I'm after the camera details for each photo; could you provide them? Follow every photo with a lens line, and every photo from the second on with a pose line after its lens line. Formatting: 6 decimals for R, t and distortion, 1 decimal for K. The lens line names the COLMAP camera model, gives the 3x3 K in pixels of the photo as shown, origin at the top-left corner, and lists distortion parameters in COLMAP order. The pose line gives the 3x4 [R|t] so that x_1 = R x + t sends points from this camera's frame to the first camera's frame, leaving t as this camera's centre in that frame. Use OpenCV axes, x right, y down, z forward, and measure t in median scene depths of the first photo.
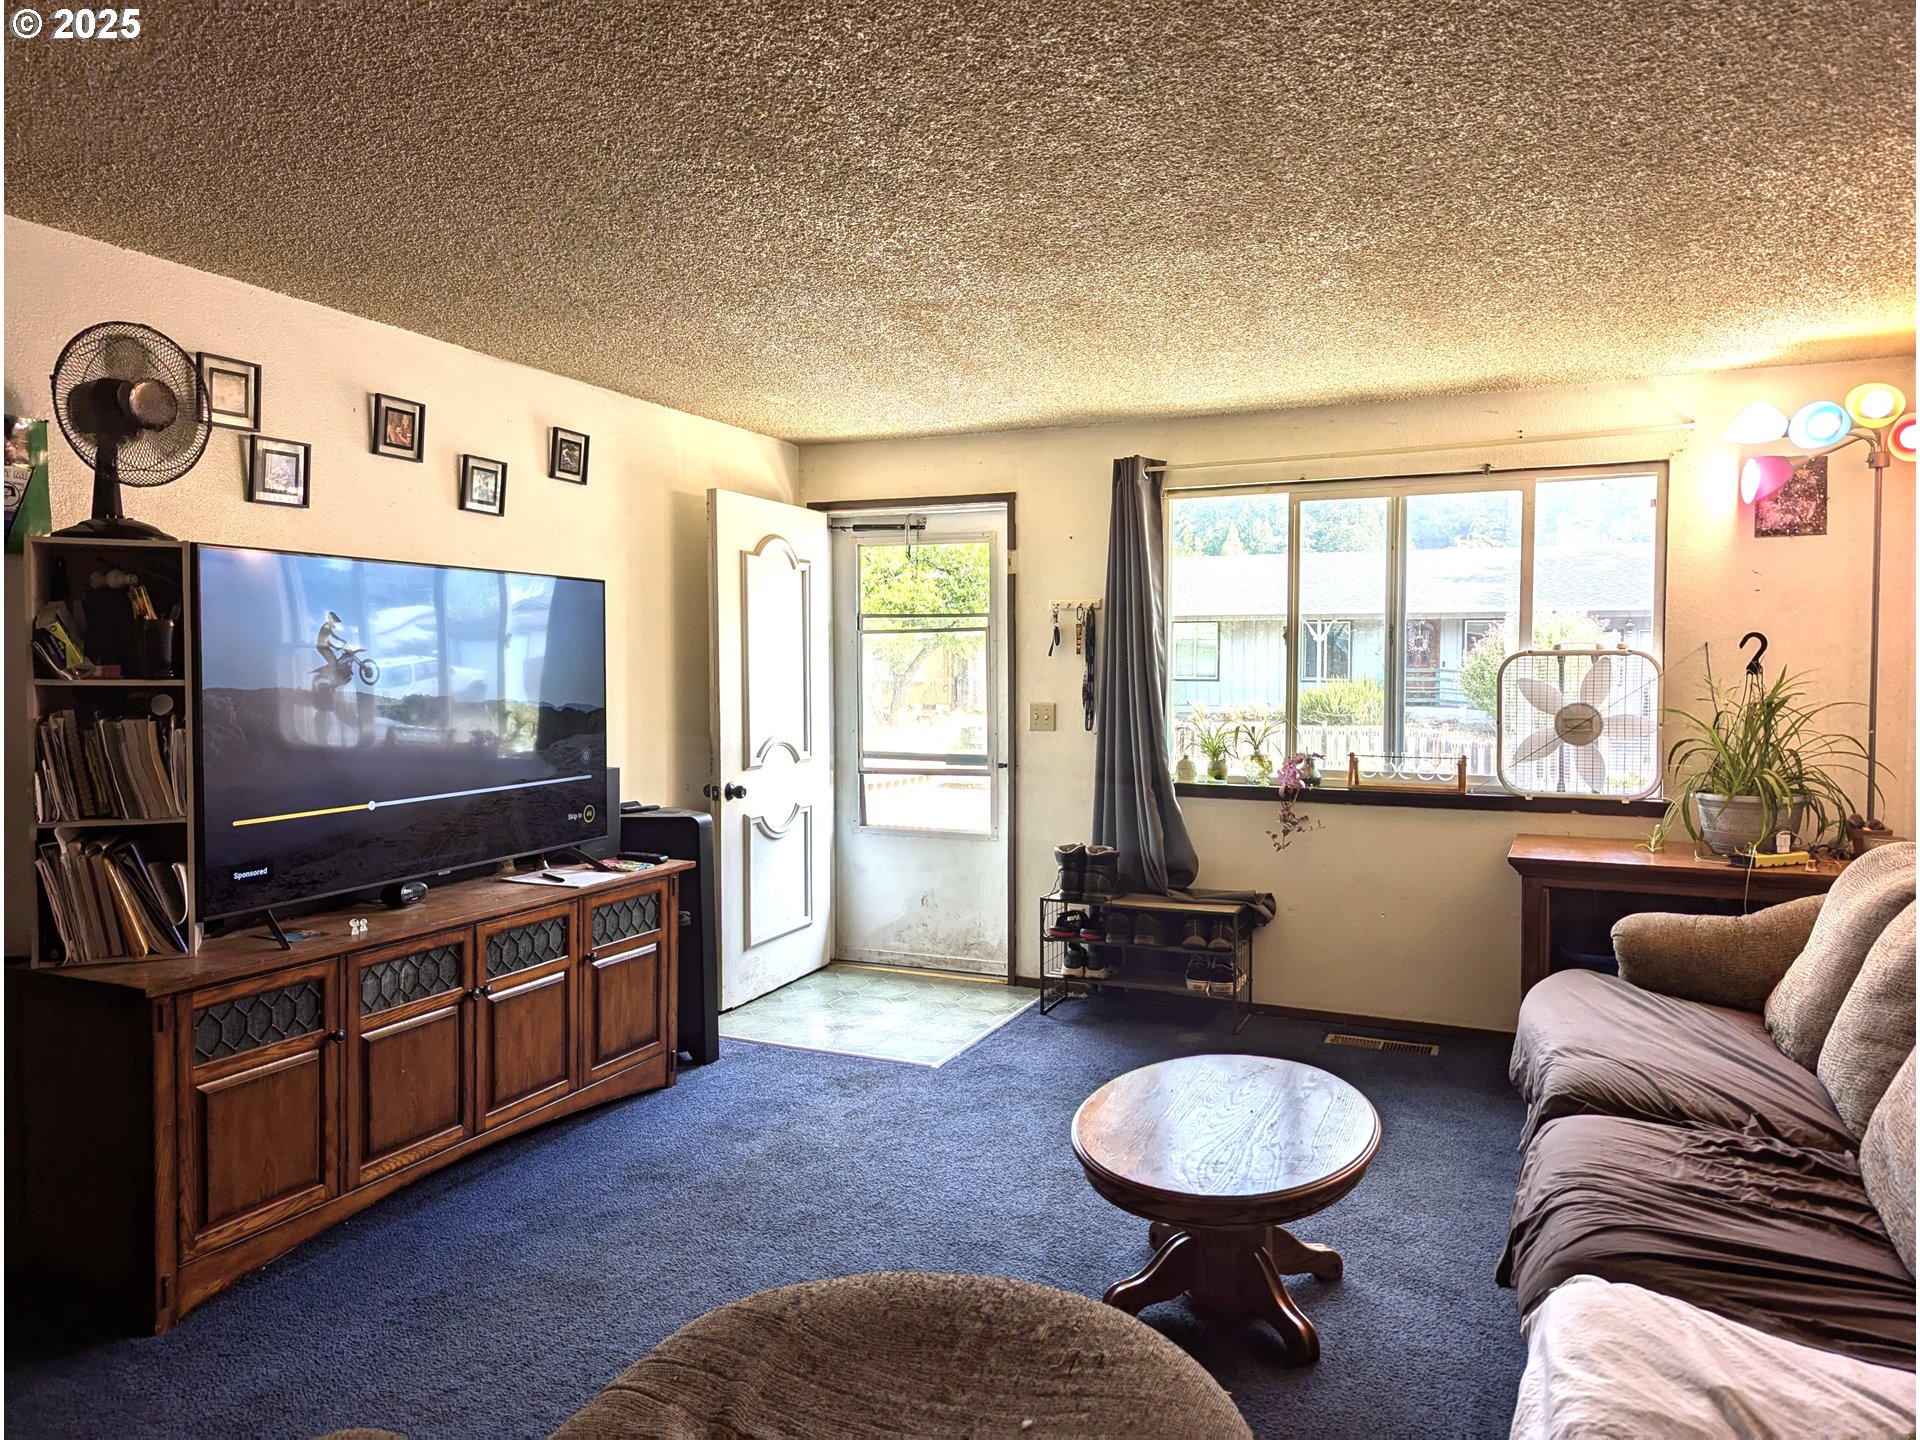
lens RADIAL K [[1359.0, 0, 958.6], [0, 1359.0, 714.2], [0, 0, 1]] dist [0.041293, -0.030279]
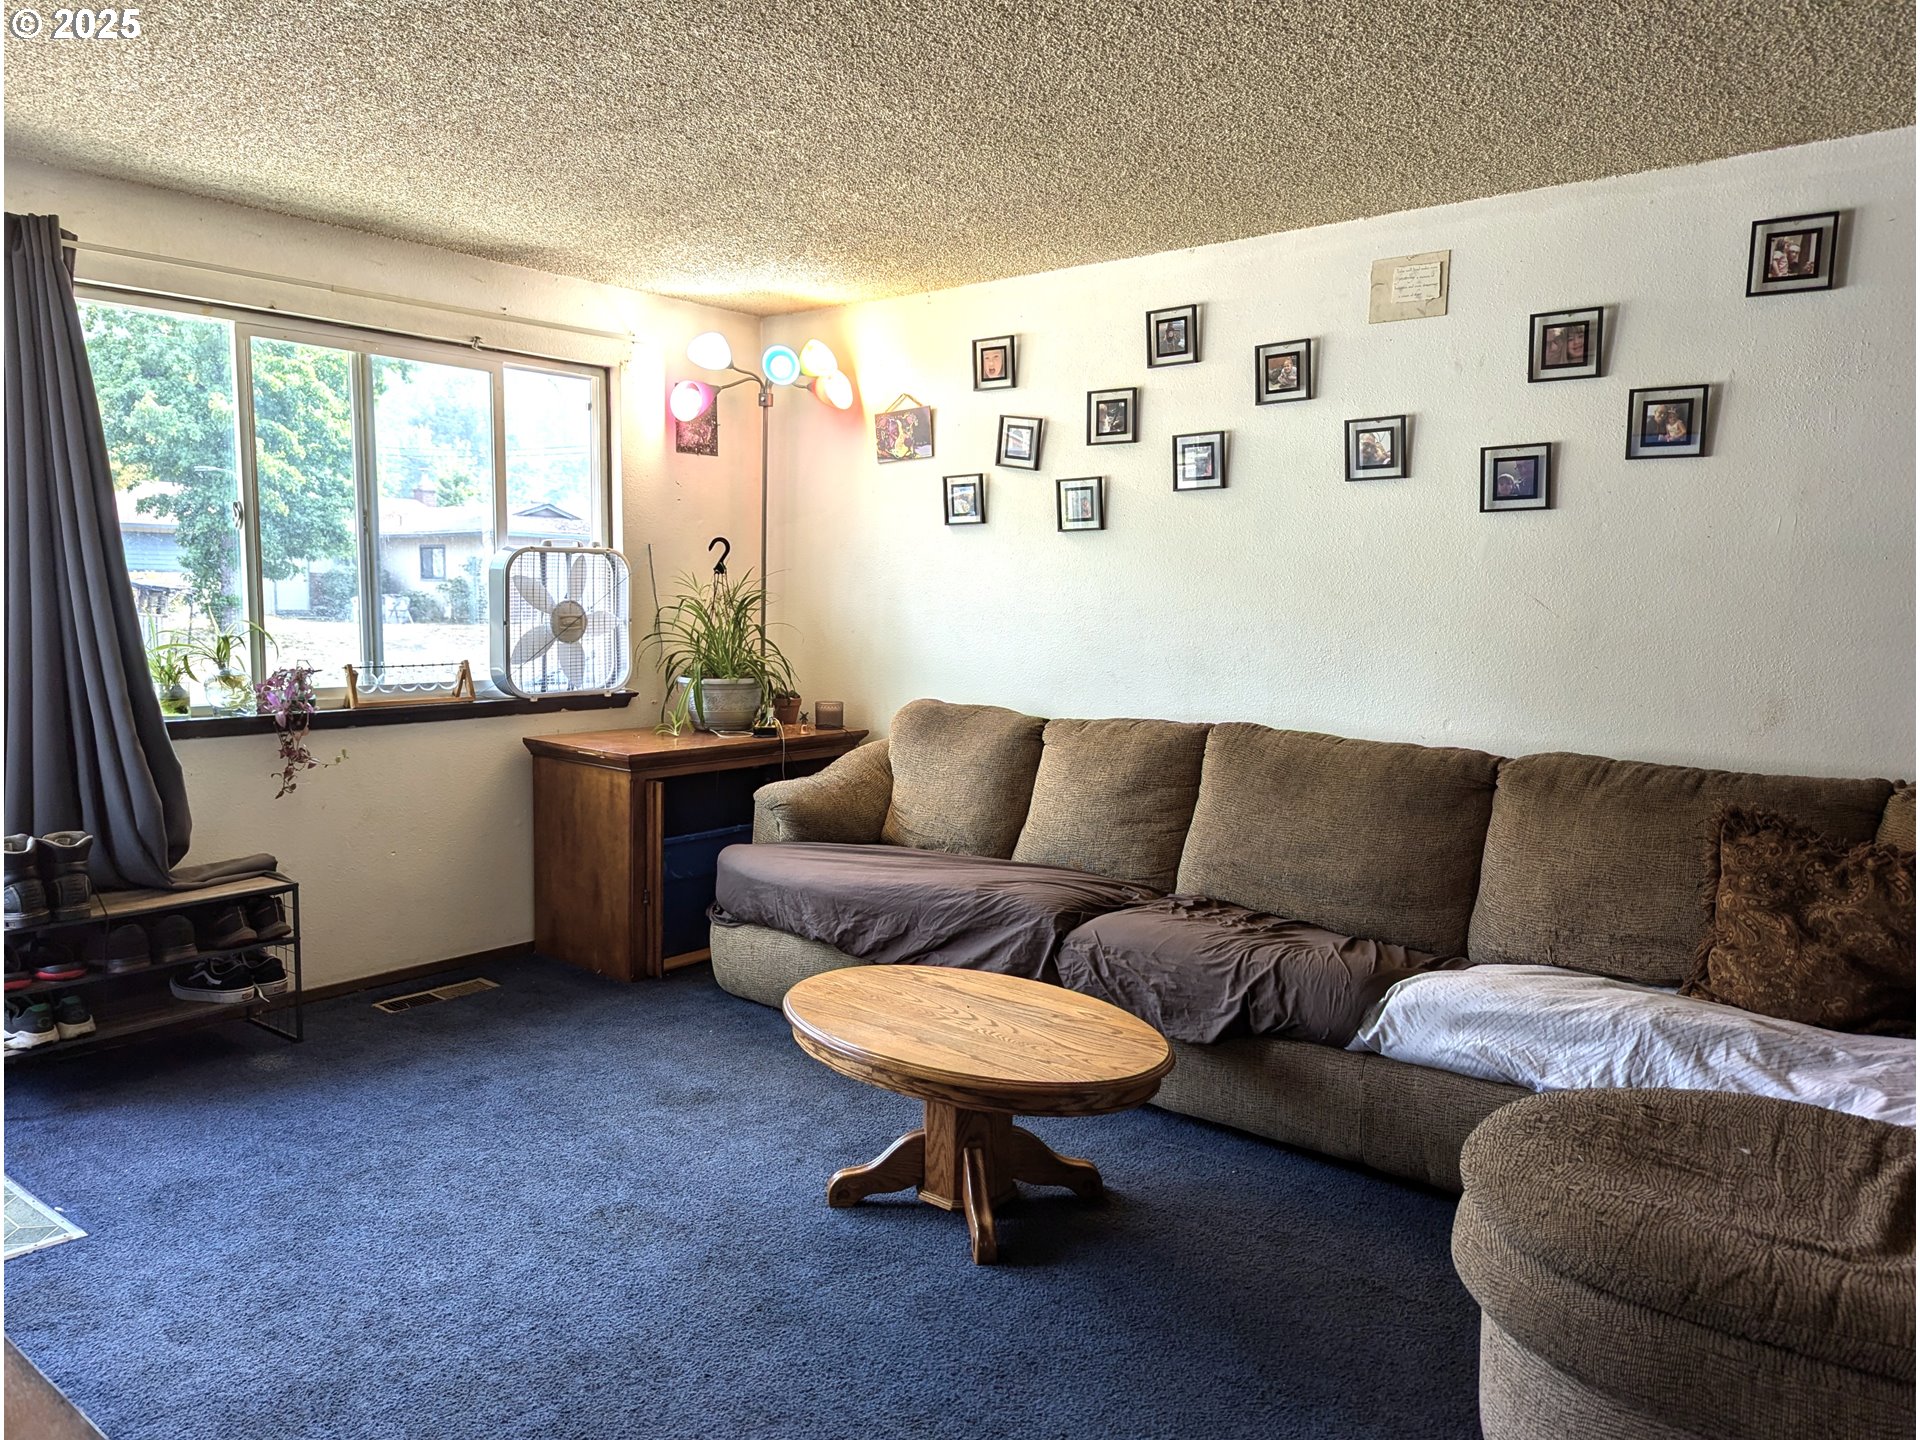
lens RADIAL K [[1359.0, 0, 962.7], [0, 1359.0, 729.3], [0, 0, 1]] dist [0.041293, -0.030279]
pose [[0.250961, -0.097147, 0.963110, -0.440002], [0.023815, 0.995270, 0.094186, -0.001665], [-0.967704, -0.000701, 0.252087, 0.464519]]
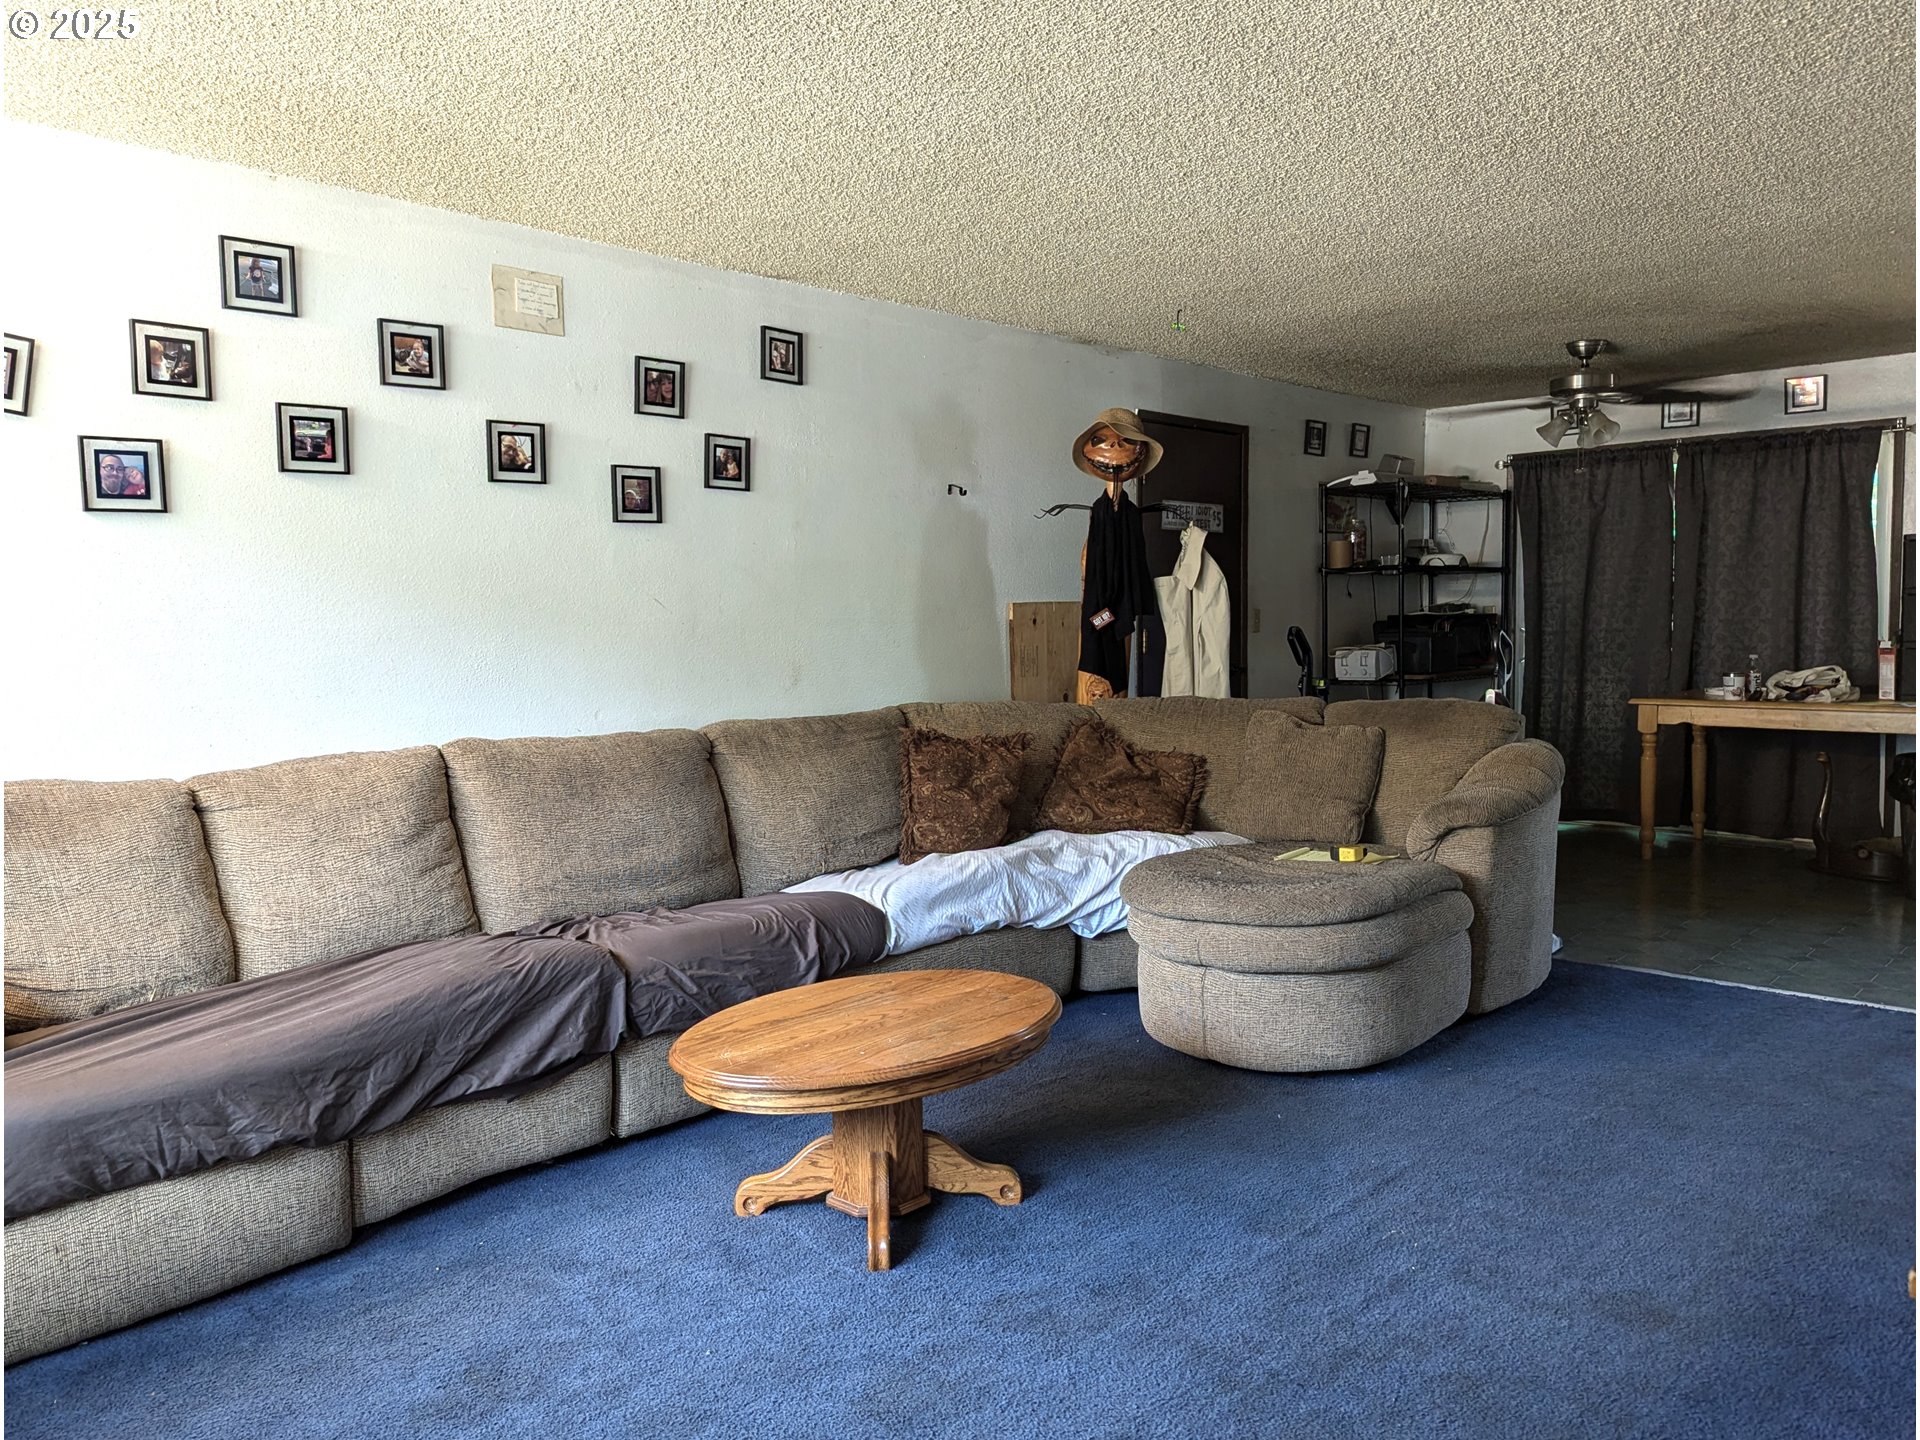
lens RADIAL K [[1359.0, 0, 973.7], [0, 1359.0, 718.7], [0, 0, 1]] dist [0.041293, -0.030279]
pose [[-0.944821, -0.012043, 0.327366, -0.113878], [0.028106, 0.992659, 0.117636, -0.015422], [-0.326380, 0.120346, -0.937546, 1.120687]]
